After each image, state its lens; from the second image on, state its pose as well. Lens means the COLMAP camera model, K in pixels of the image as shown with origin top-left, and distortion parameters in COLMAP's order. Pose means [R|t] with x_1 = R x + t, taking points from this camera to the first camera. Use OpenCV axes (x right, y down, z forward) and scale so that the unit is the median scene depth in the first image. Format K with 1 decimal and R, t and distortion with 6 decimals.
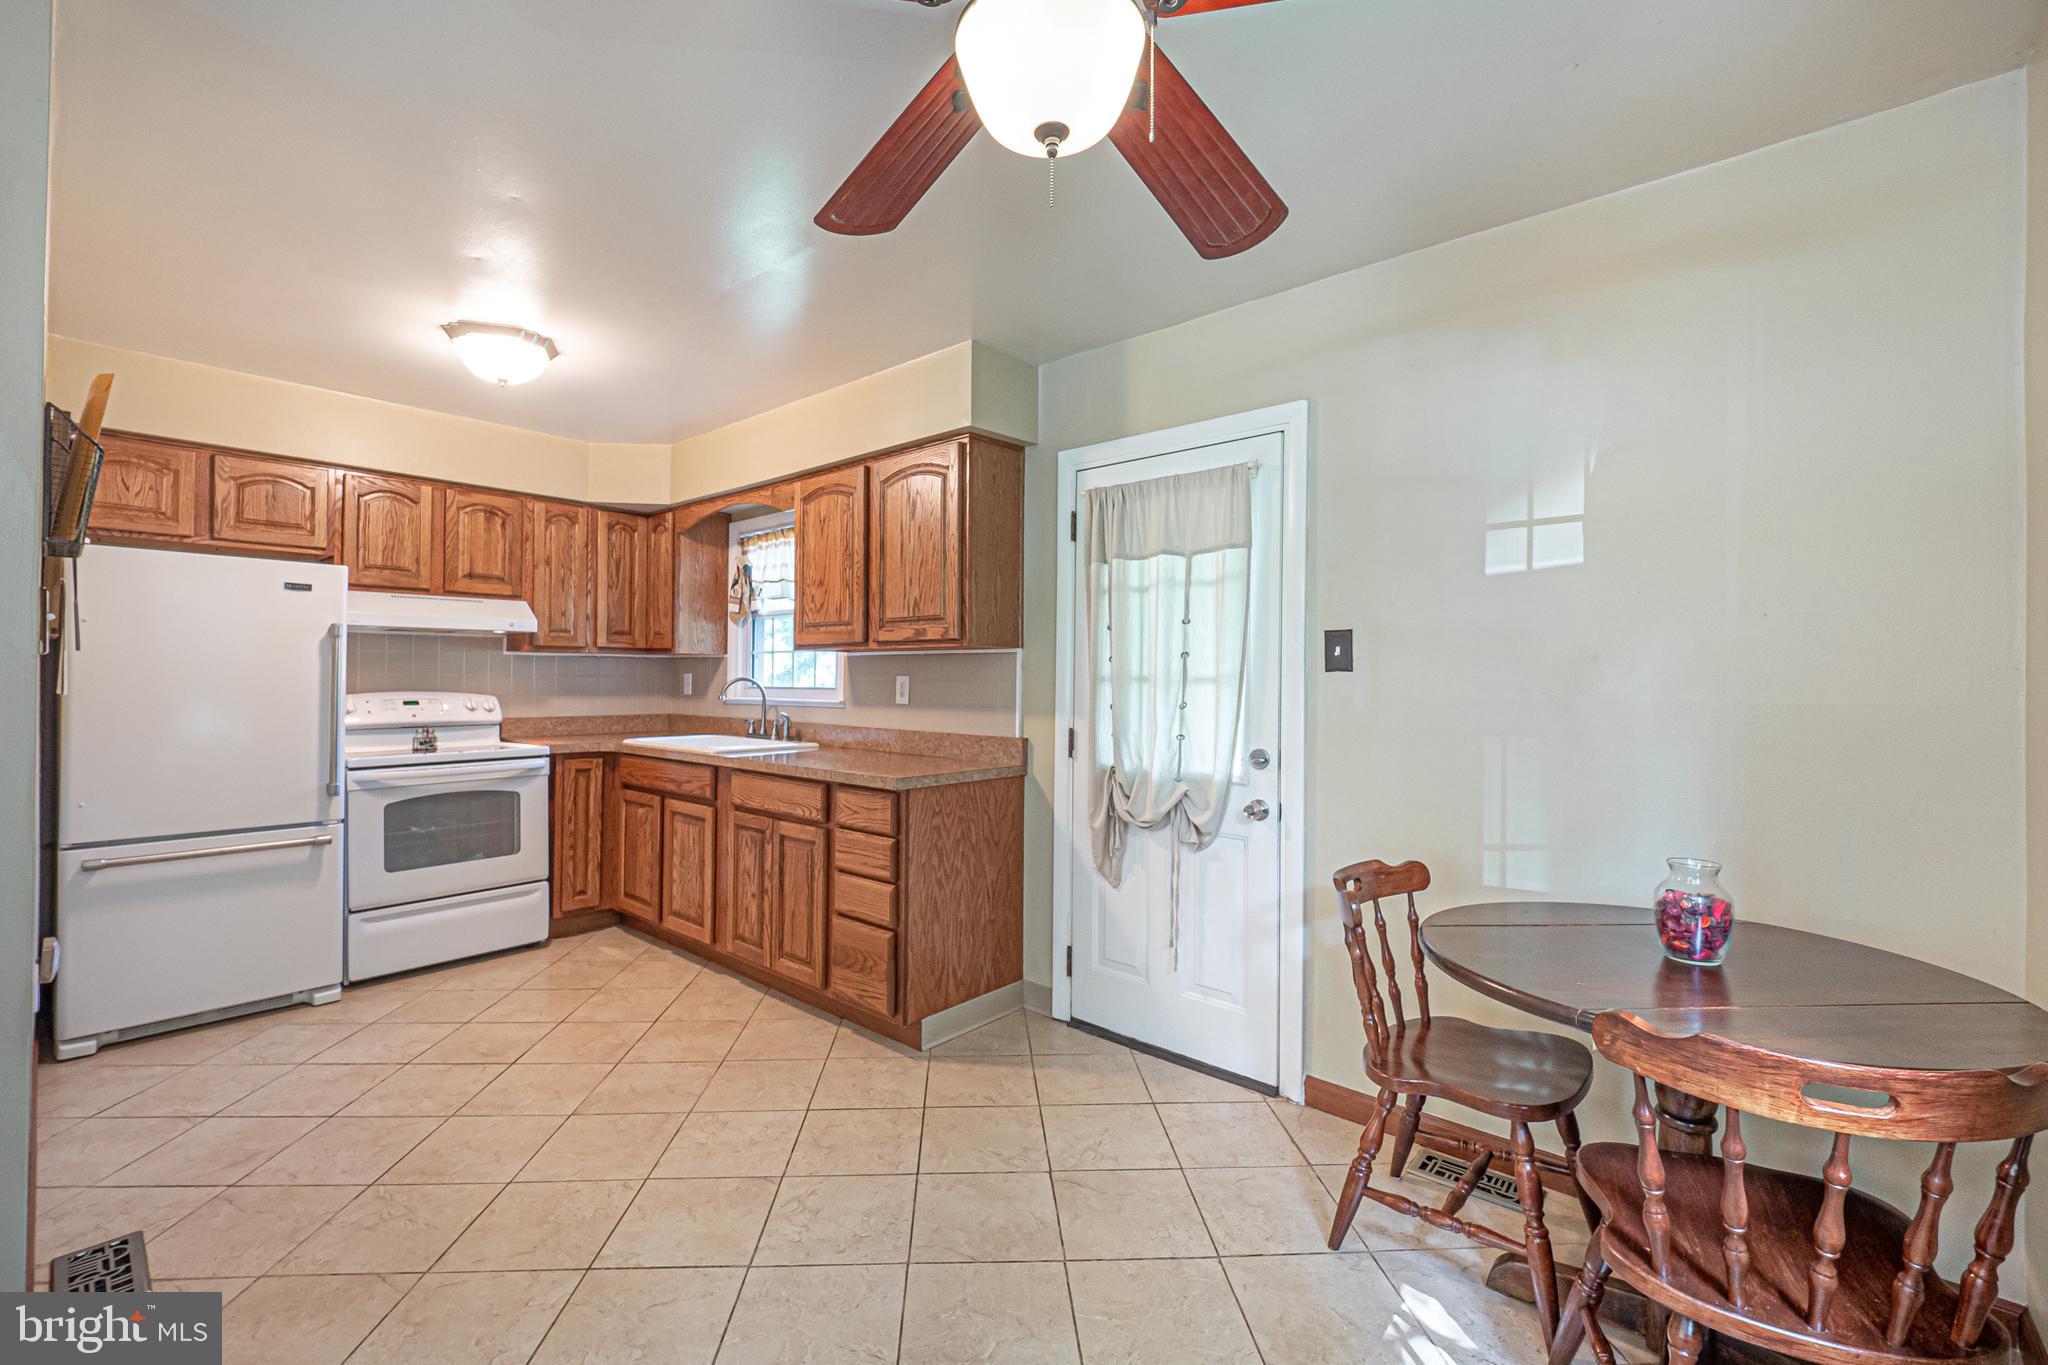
lens RADIAL K [[861.6, 0, 1019.9], [0, 861.6, 673.9], [0, 0, 1]] dist [-0.000480, -0.005416]
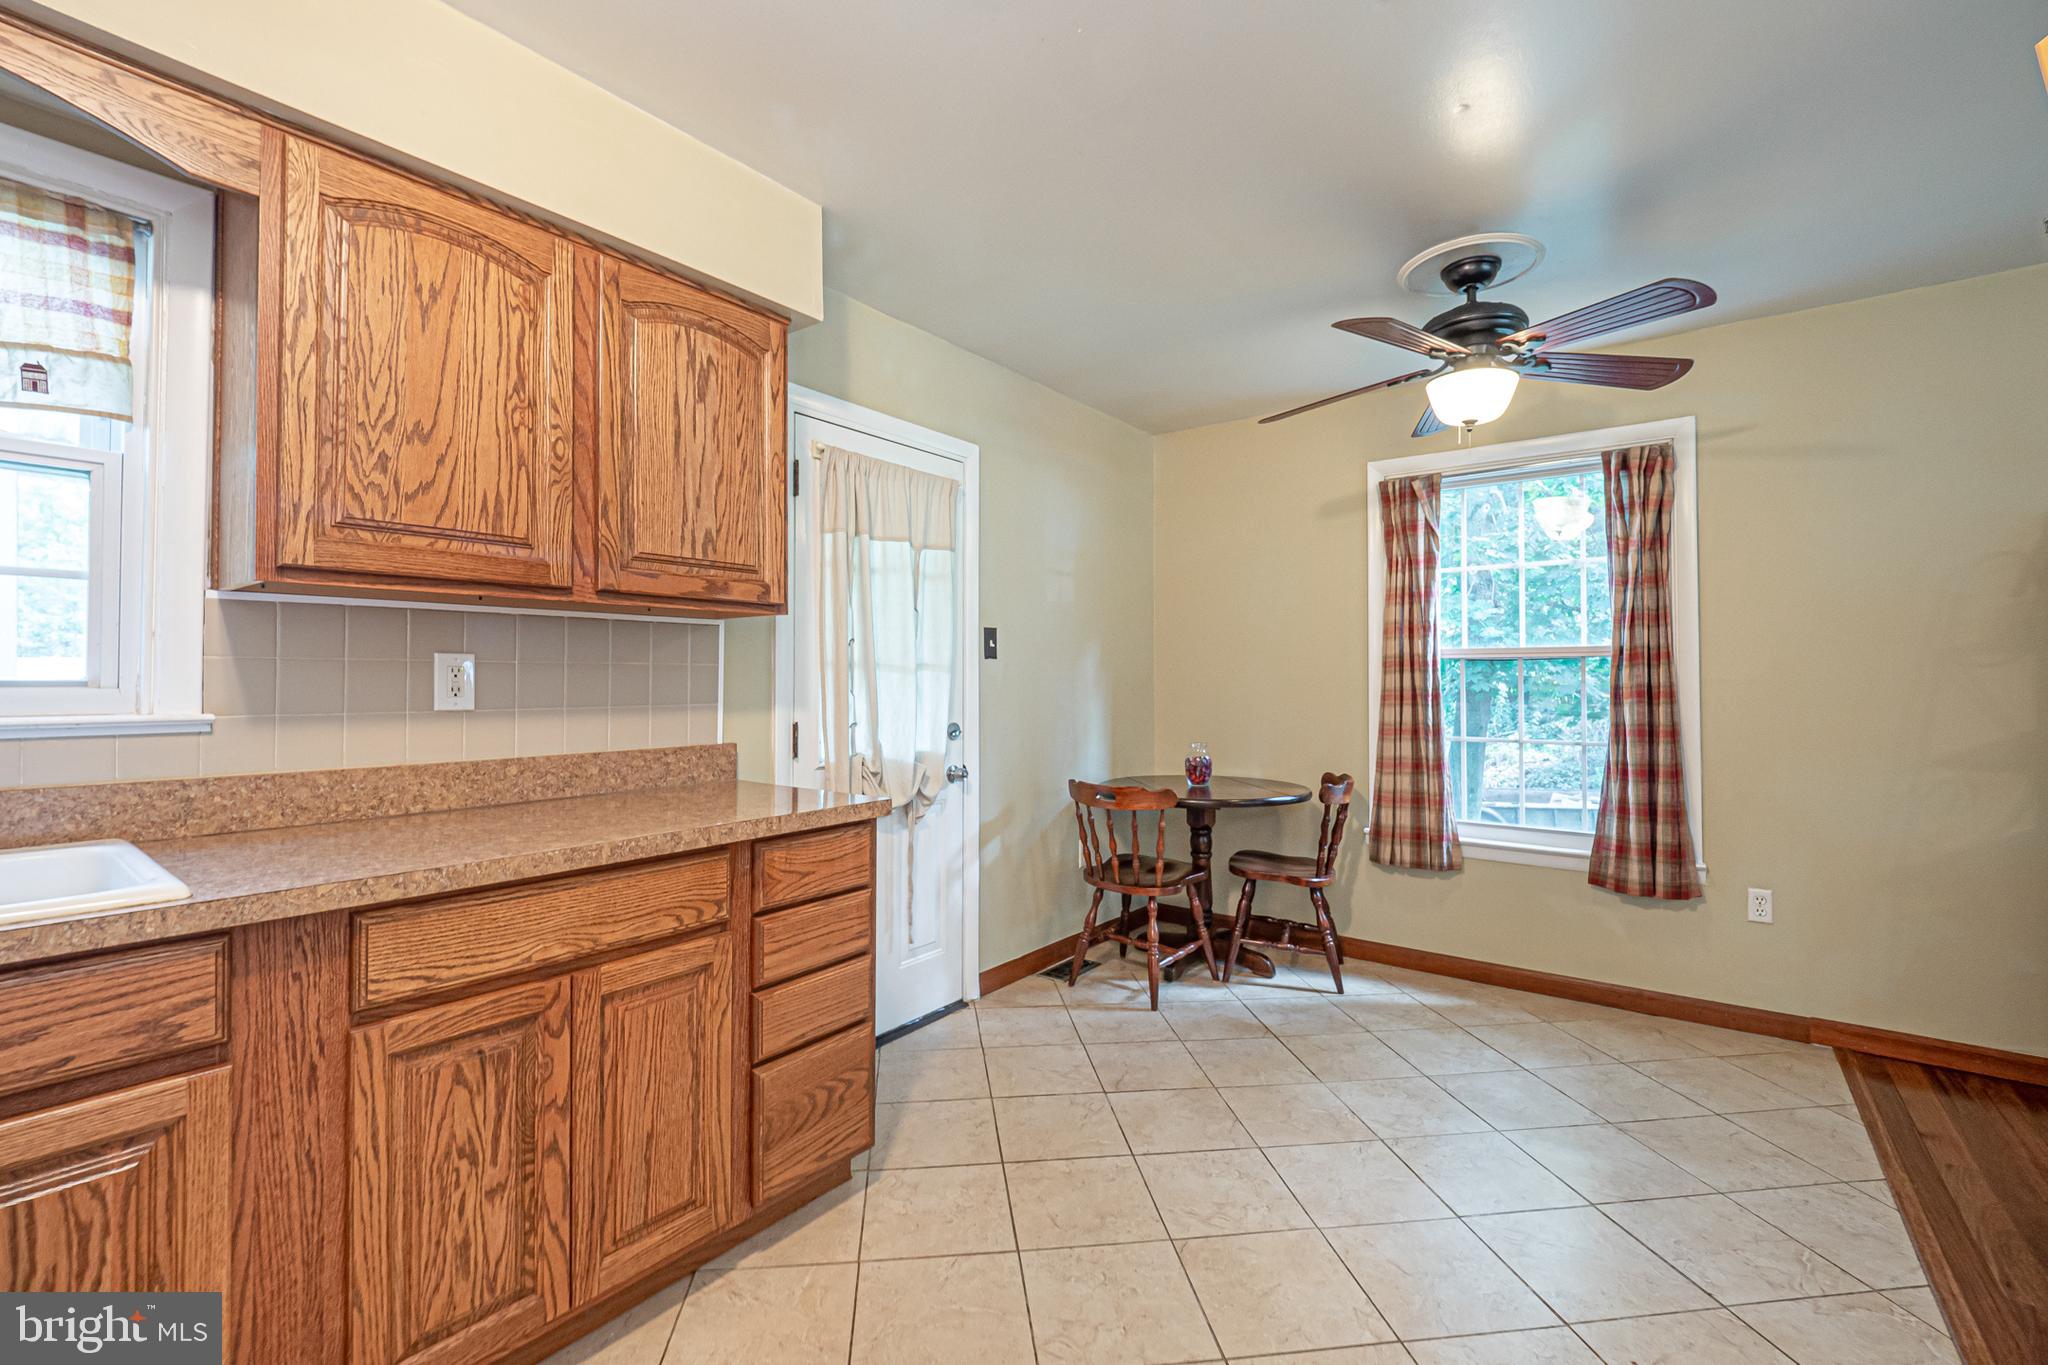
lens RADIAL K [[858.7, 0, 1014.8], [0, 858.7, 669.7], [0, 0, 1]] dist [-0.022958, 0.005767]
pose [[-0.053012, 0.002574, 0.998591, -0.632499], [-0.007523, 0.999967, -0.002977, 0.010536], [-0.998566, -0.007671, -0.052991, 0.685238]]
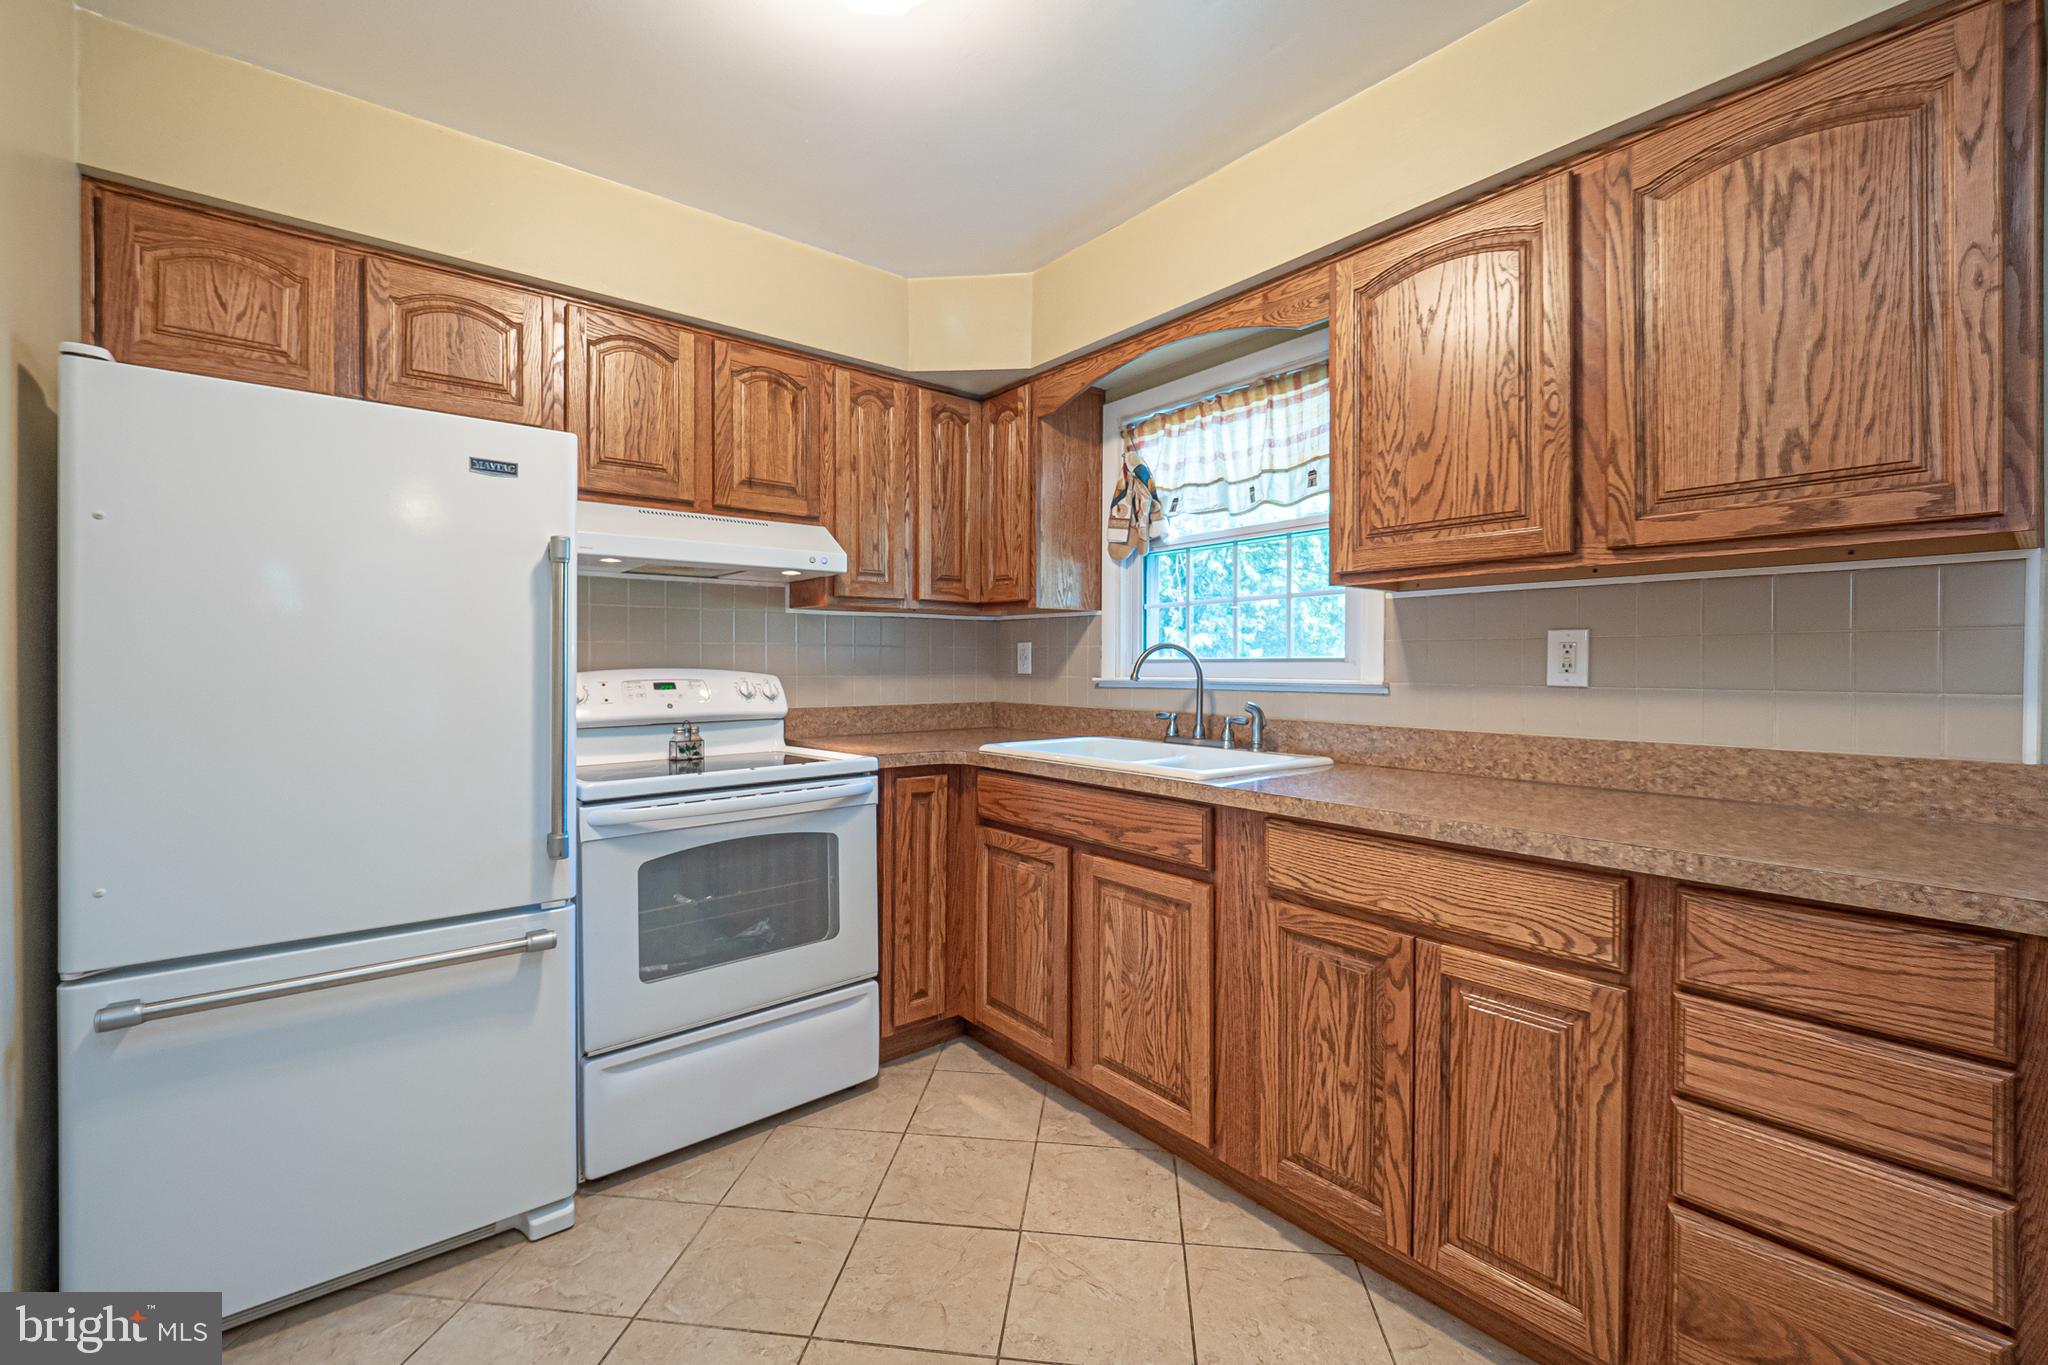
lens RADIAL K [[858.4, 0, 1021.7], [0, 858.4, 666.8], [0, 0, 1]] dist [0.010727, -0.012848]
pose [[0.984198, -0.006394, -0.176954, -0.352154], [0.008090, 0.999928, 0.008867, 0.016750], [0.176885, -0.010158, 0.984179, 0.440982]]
